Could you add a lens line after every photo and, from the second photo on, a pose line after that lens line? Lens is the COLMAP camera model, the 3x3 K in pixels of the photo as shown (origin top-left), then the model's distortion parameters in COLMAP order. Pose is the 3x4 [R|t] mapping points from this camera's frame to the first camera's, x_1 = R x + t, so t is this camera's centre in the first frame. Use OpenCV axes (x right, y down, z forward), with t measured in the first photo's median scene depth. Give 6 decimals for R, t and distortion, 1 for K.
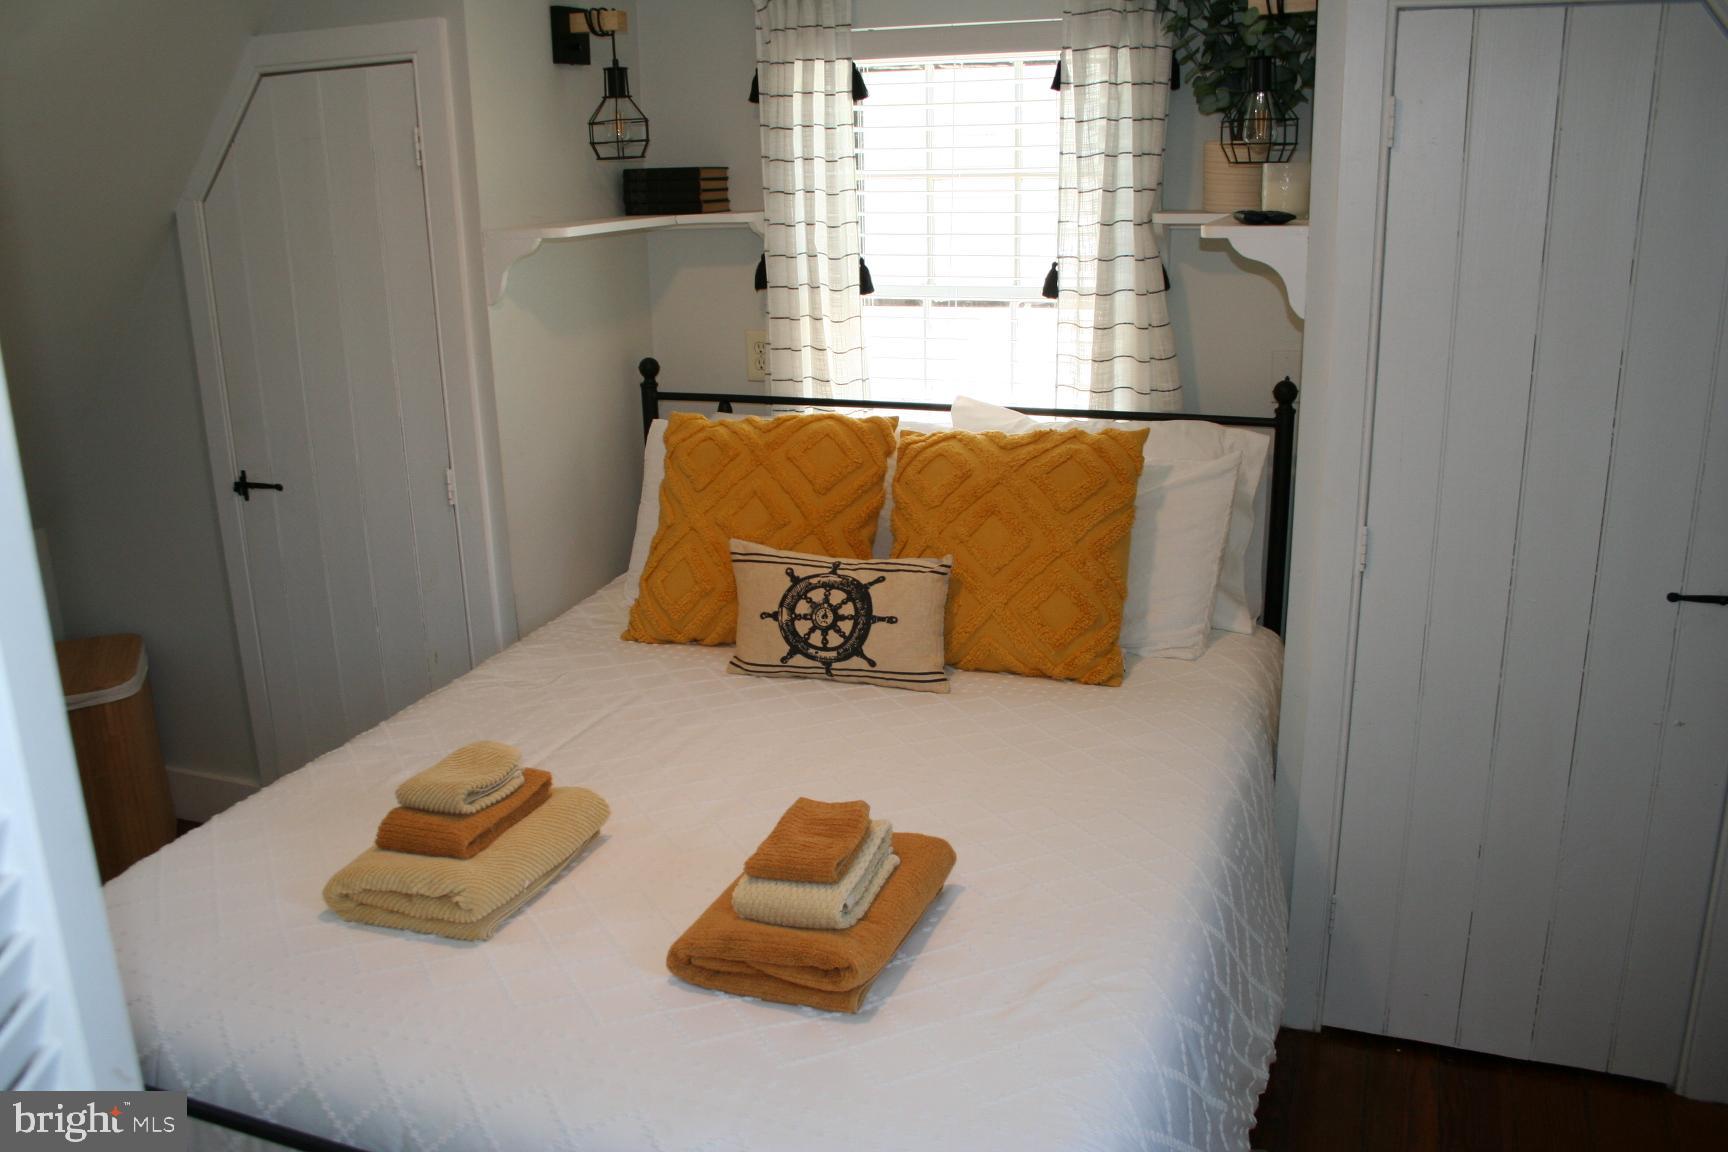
lens RADIAL K [[1421.4, 0, 864.4], [0, 1421.4, 575.3], [0, 0, 1]] dist [-0.154867, 0.130379]
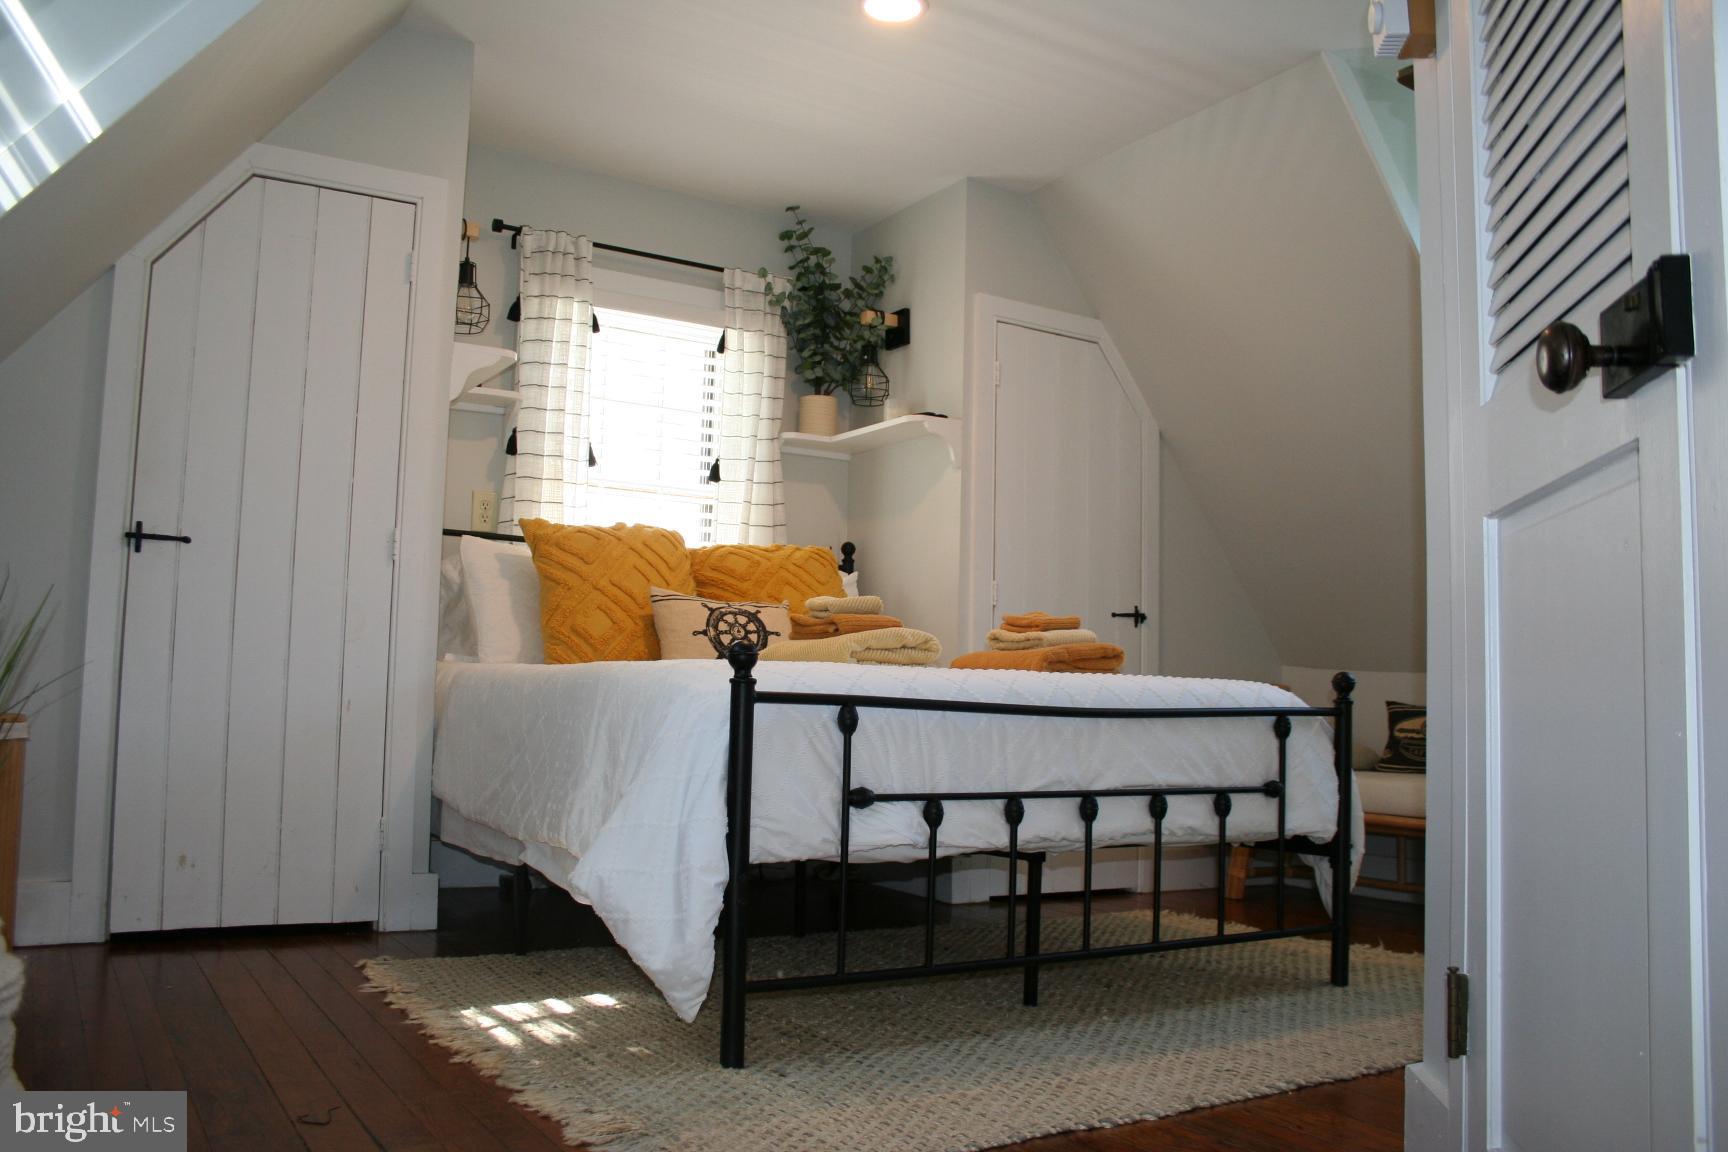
lens RADIAL K [[1421.4, 0, 864.1], [0, 1421.4, 577.0], [0, 0, 1]] dist [-0.154867, 0.130379]
pose [[0.604864, 0.112579, 0.788331, -1.036092], [0.189691, 0.941091, -0.279939, 0.383268], [-0.773406, 0.318864, 0.547877, 0.086772]]
